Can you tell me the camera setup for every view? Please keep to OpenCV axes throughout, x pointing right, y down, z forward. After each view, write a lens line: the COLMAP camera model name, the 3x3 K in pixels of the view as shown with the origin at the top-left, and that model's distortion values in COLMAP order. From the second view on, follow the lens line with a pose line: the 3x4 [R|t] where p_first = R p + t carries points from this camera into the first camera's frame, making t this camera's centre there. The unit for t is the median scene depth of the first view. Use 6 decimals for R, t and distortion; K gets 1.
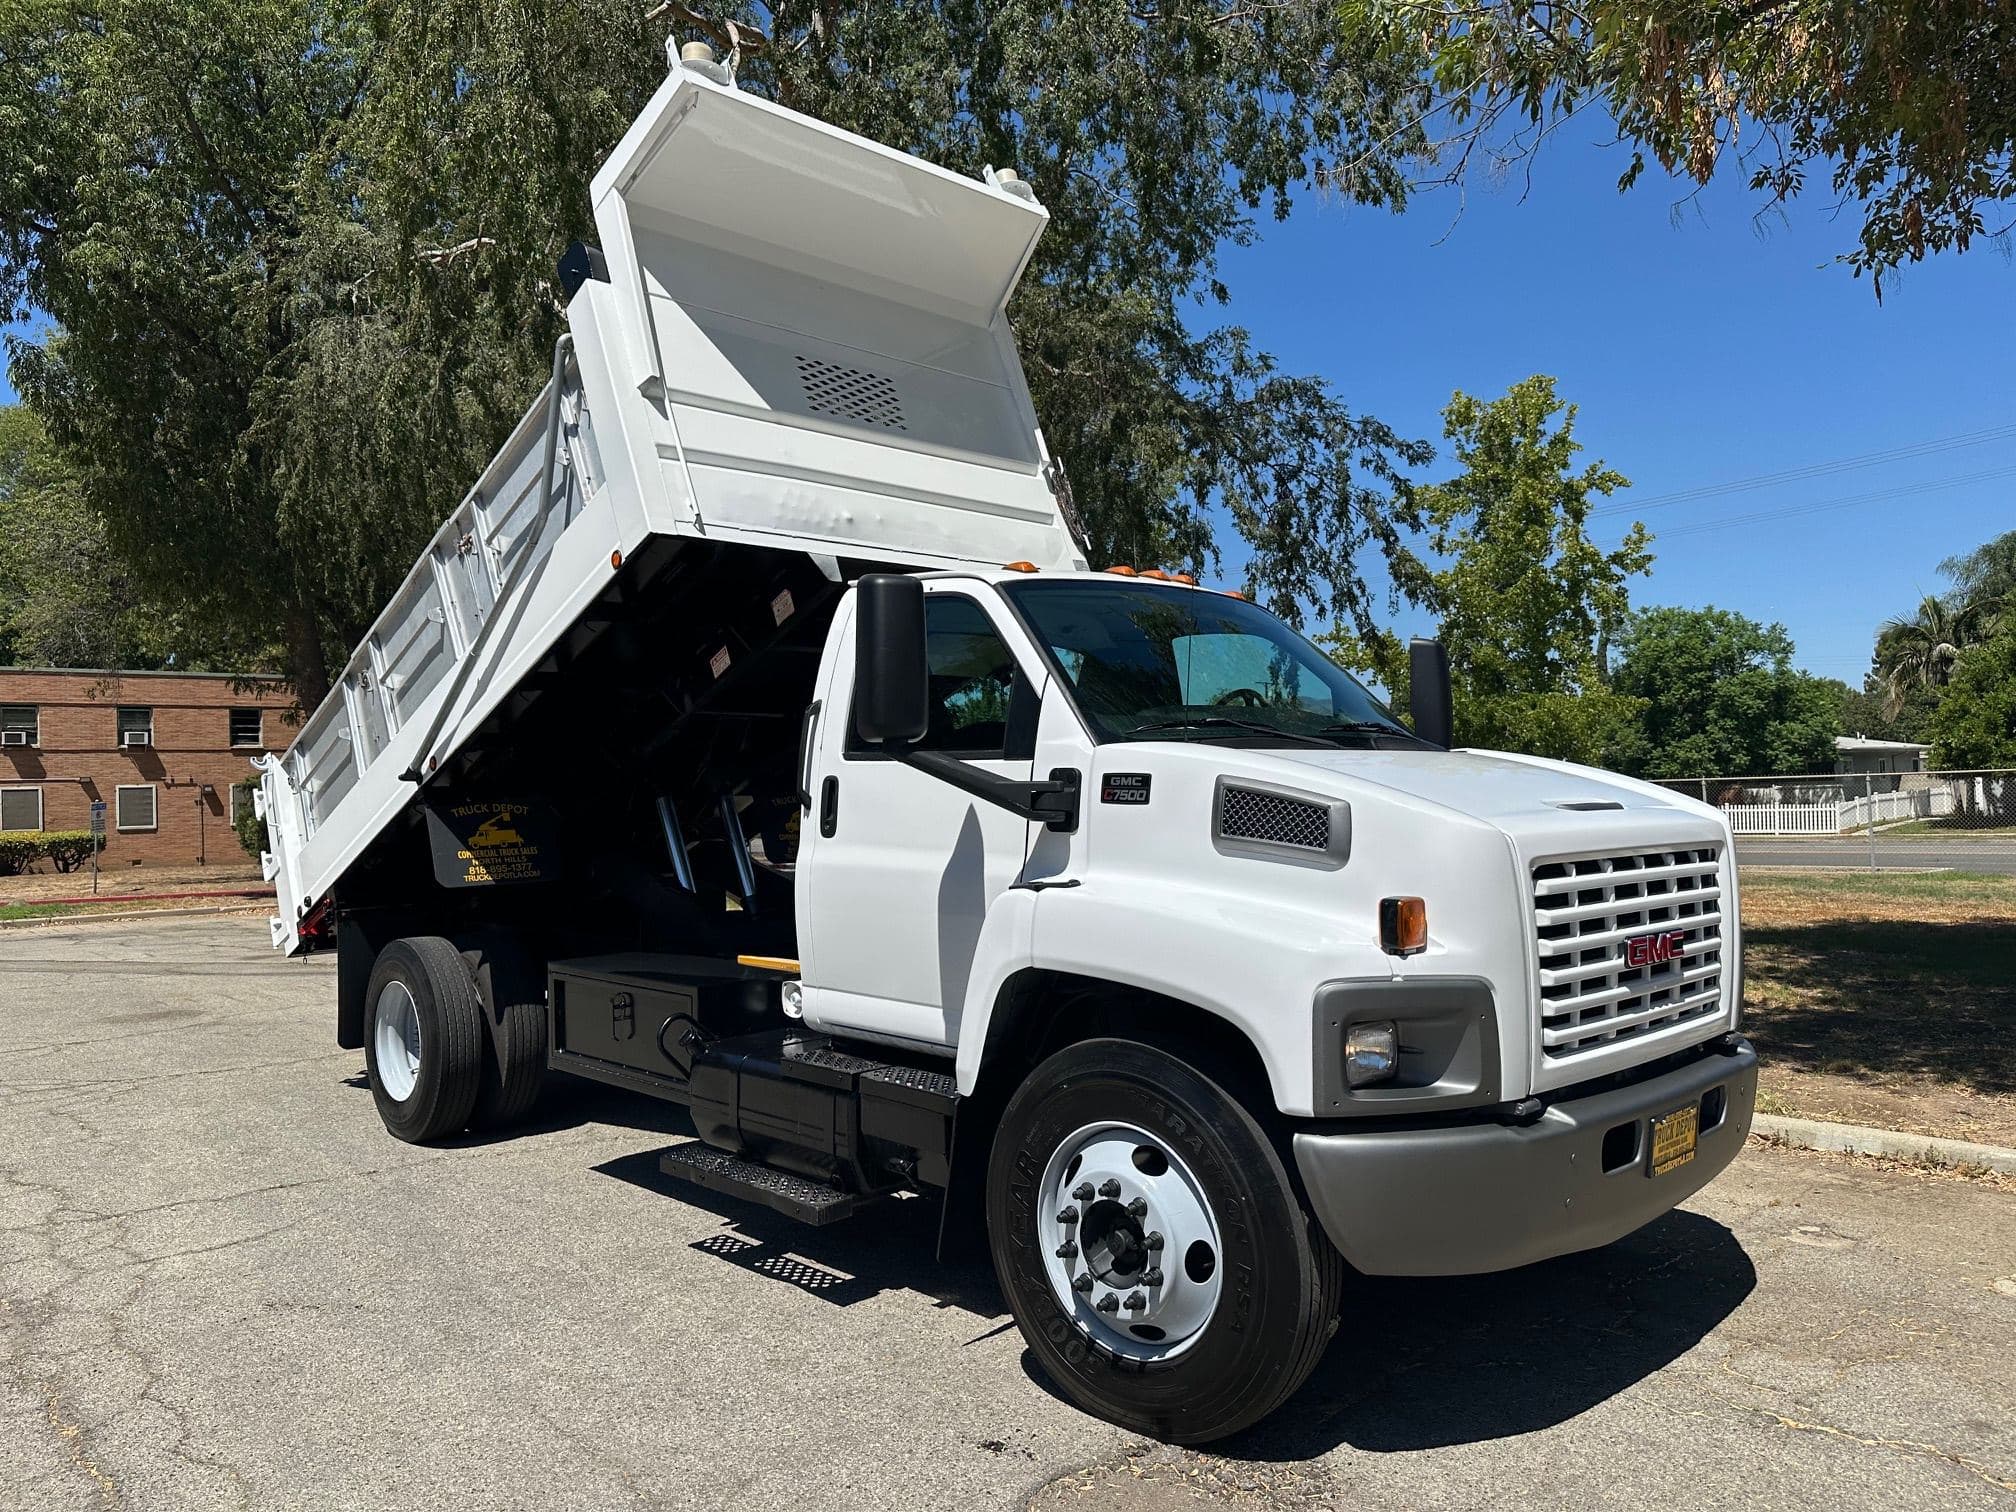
lens RADIAL K [[1429.9, 0, 990.4], [0, 1429.9, 758.0], [0, 0, 1]] dist [0.049567, -0.063814]
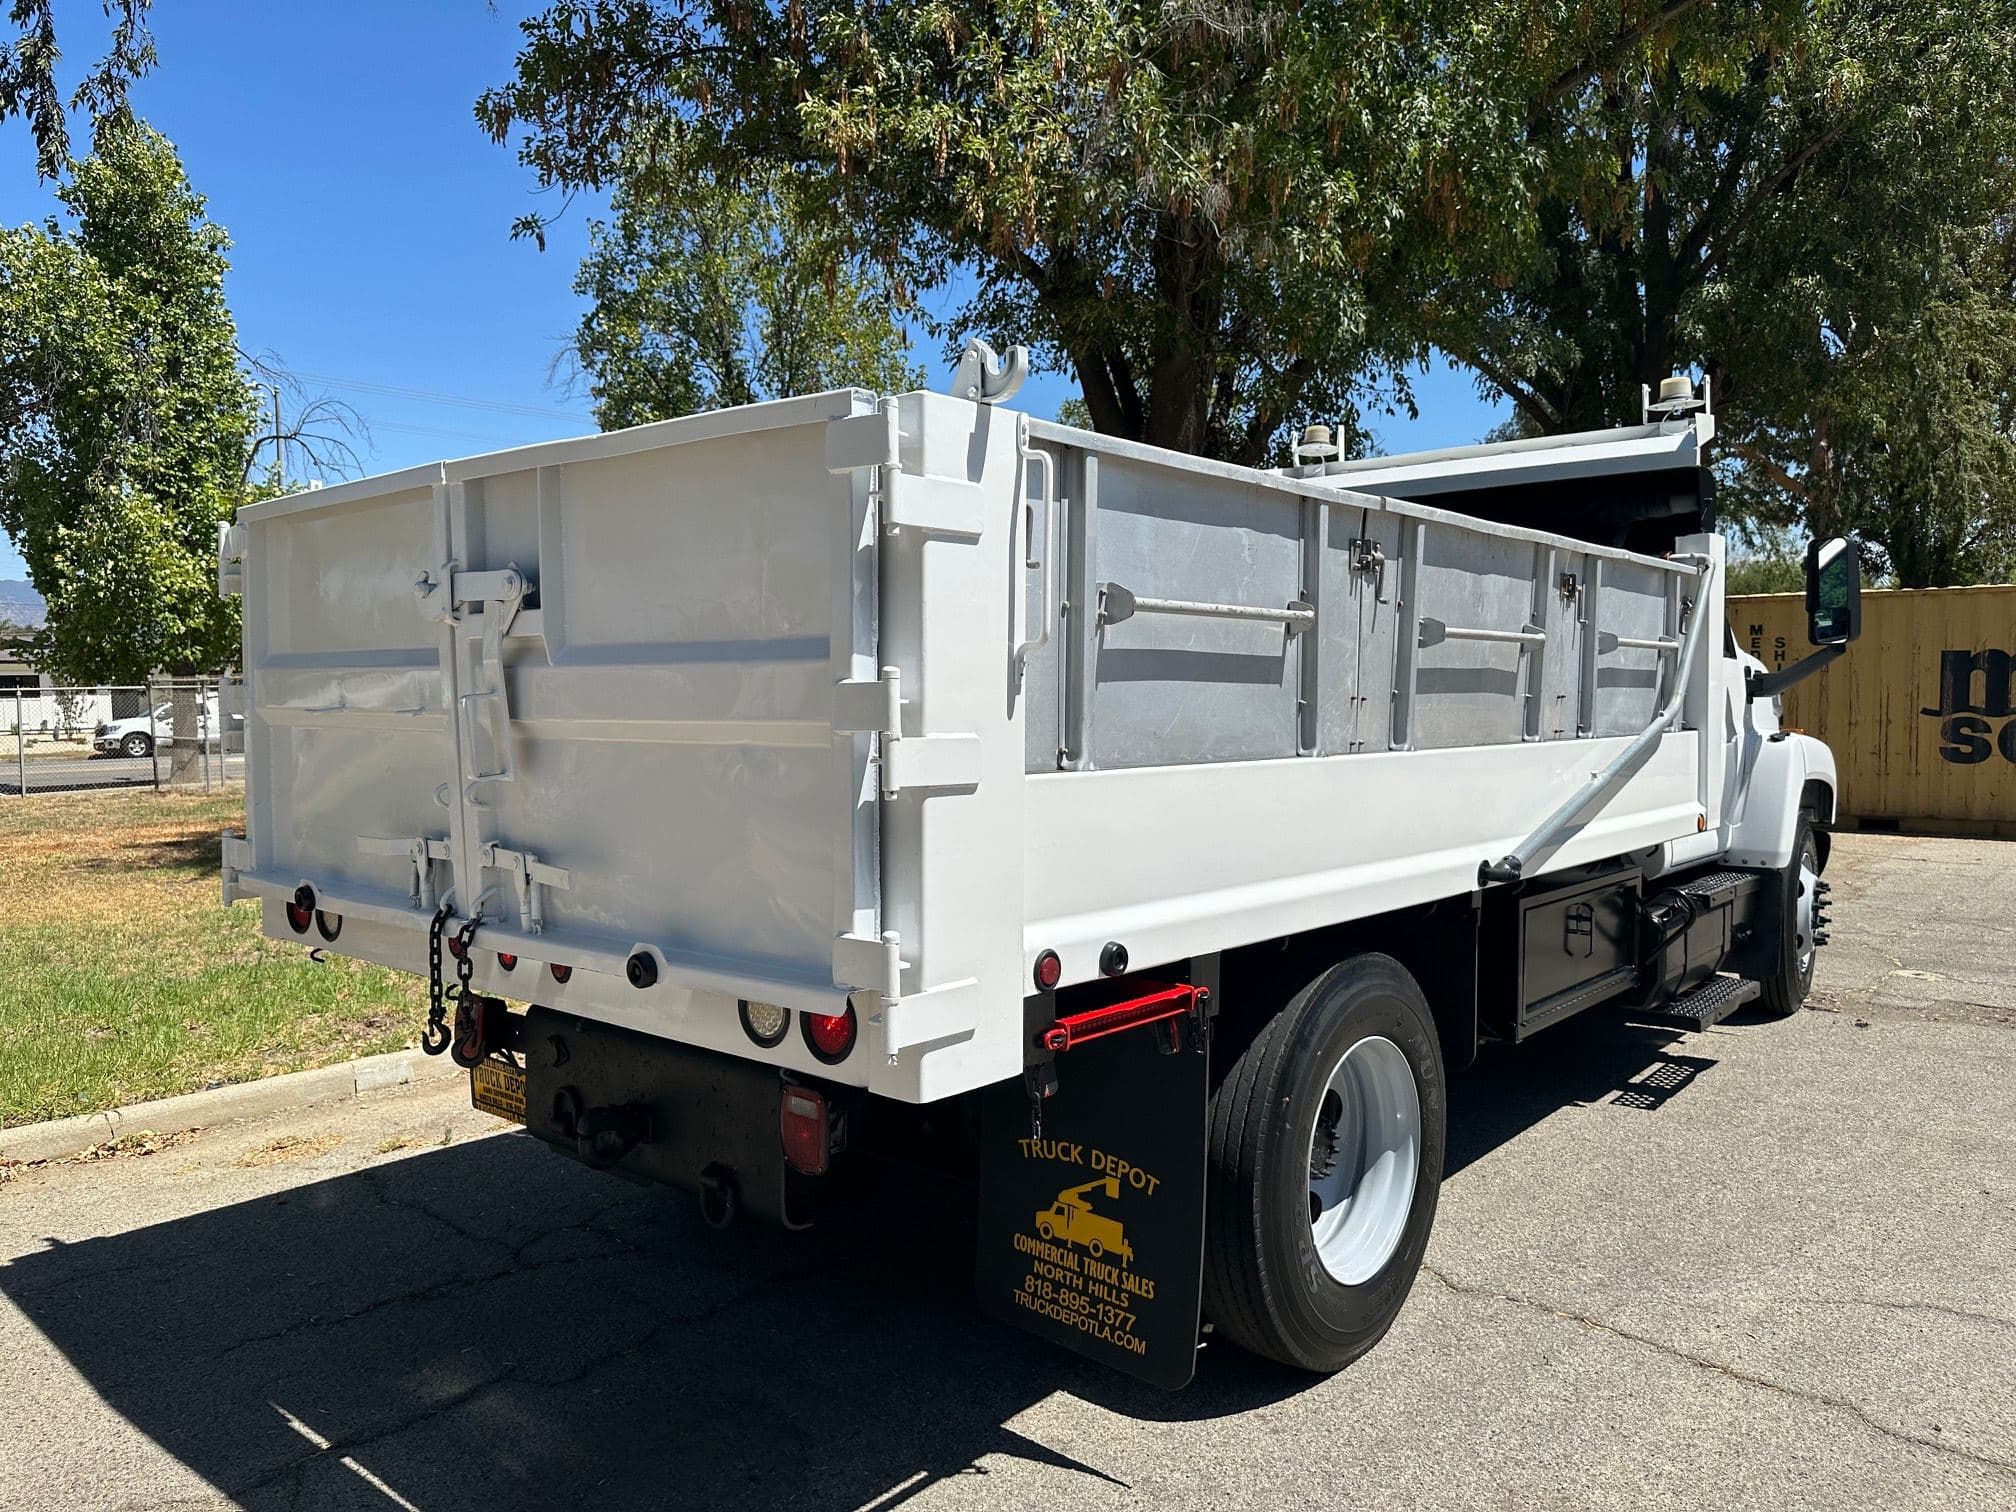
lens RADIAL K [[1429.9, 0, 998.2], [0, 1429.9, 765.1], [0, 0, 1]] dist [0.049567, -0.063814]
pose [[-0.113358, -0.030505, 0.993086, -1.278010], [-0.016602, 0.999447, 0.028805, 0.073136], [-0.993415, -0.013222, -0.113802, 1.721866]]
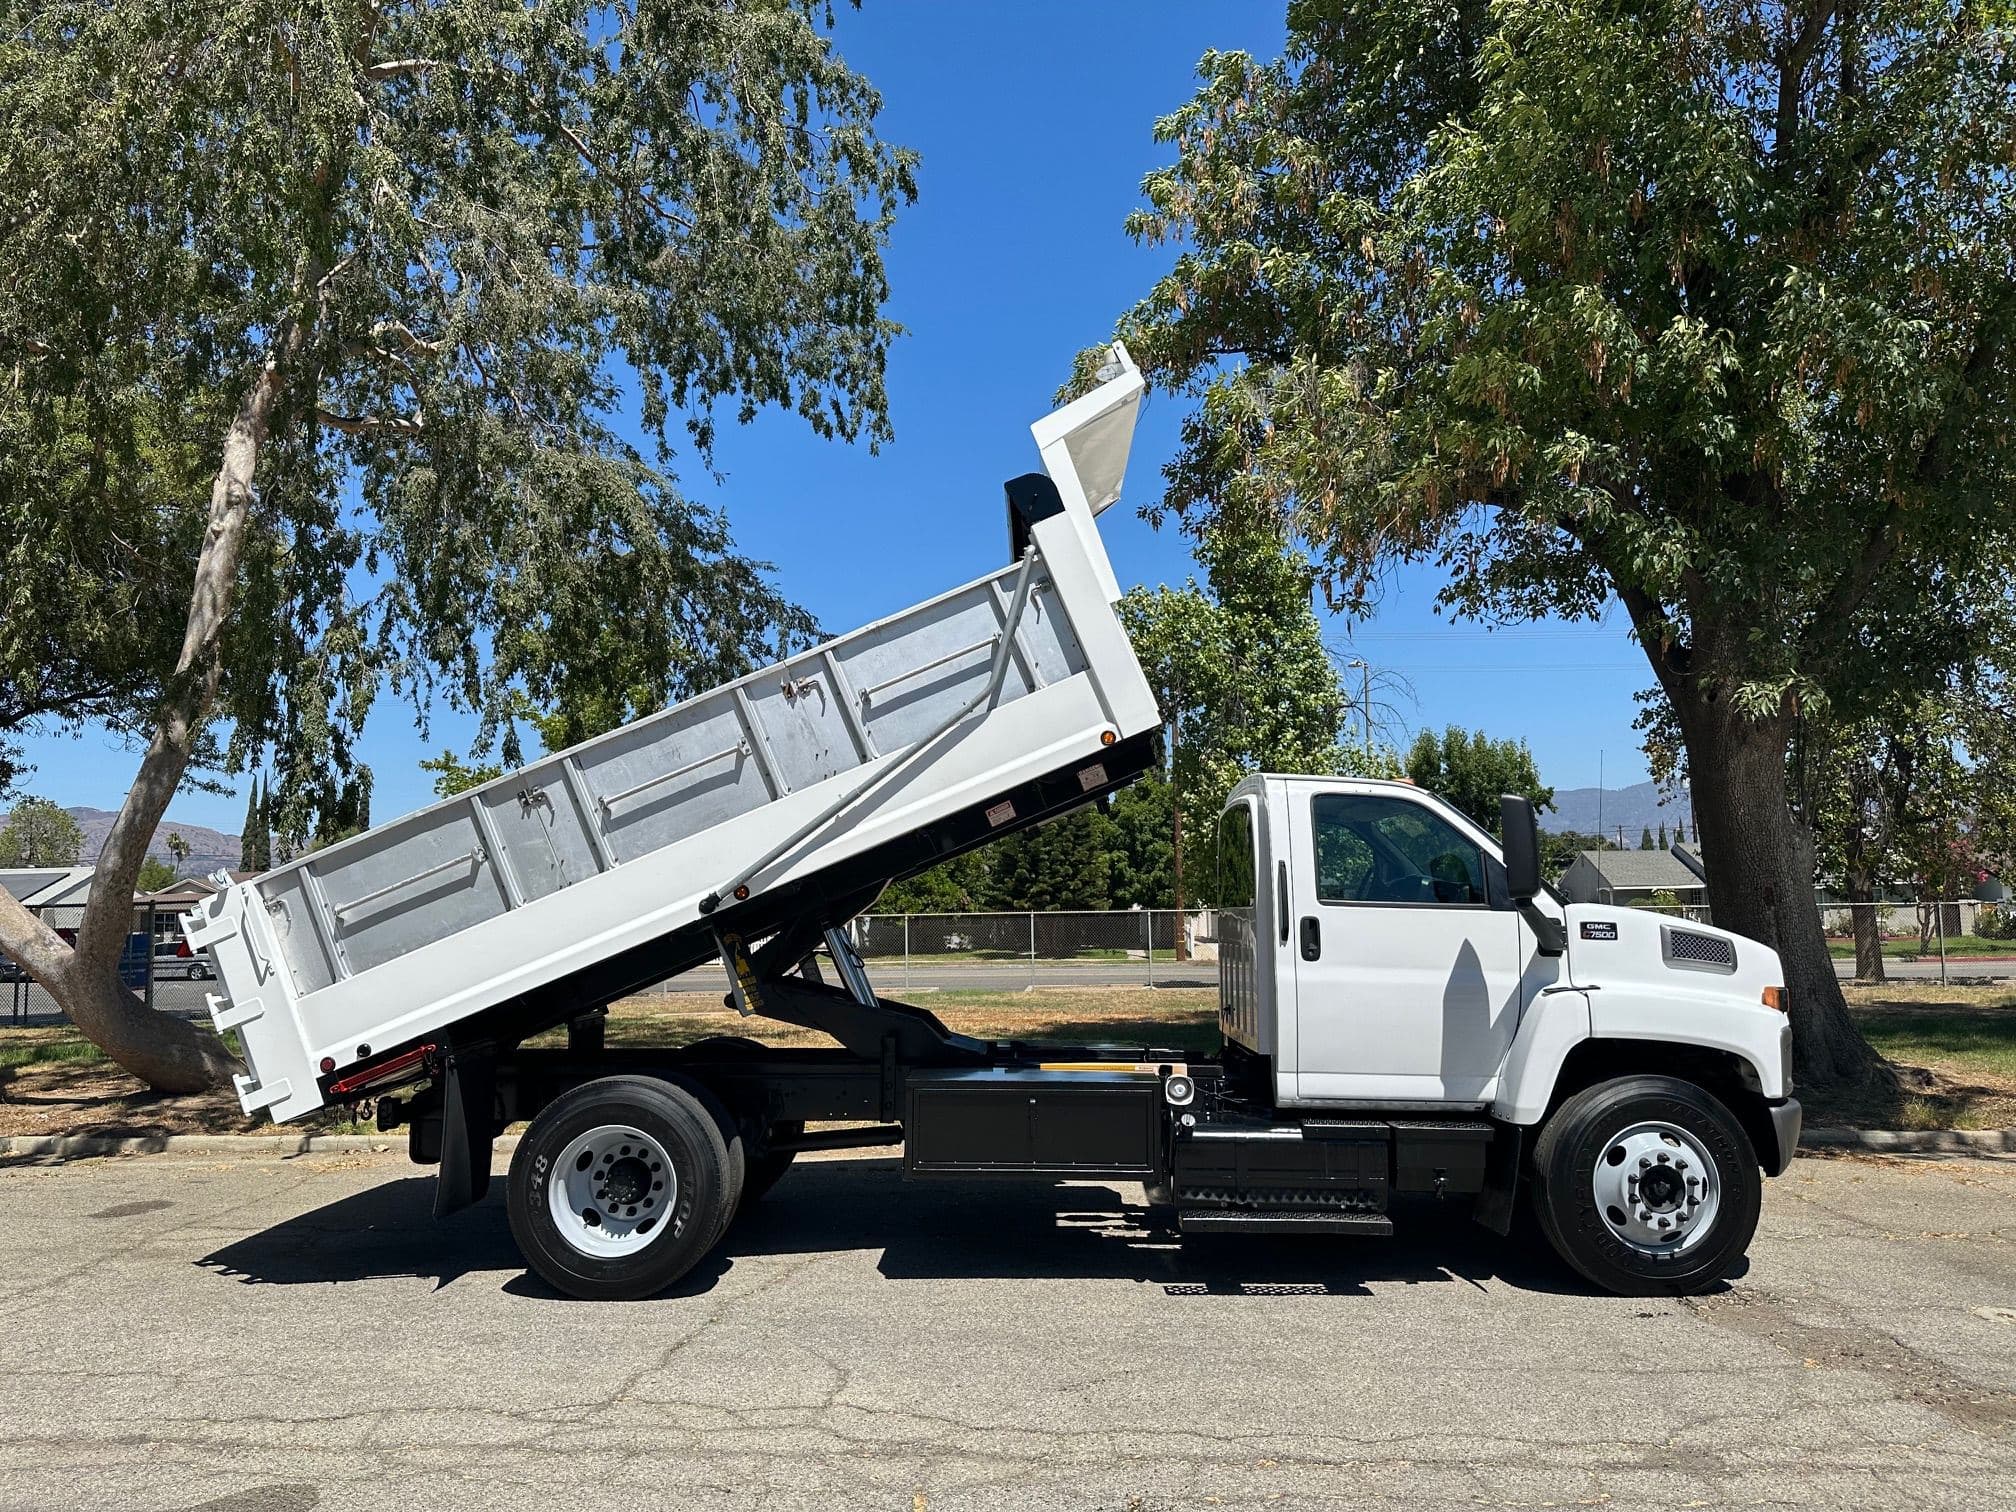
lens RADIAL K [[1429.9, 0, 998.2], [0, 1429.9, 760.3], [0, 0, 1]] dist [0.049567, -0.063814]
pose [[0.700989, 0.092293, 0.707175, -1.335909], [-0.027642, 0.994362, -0.102374, 0.011719], [-0.712636, 0.052216, 0.699588, 0.228254]]
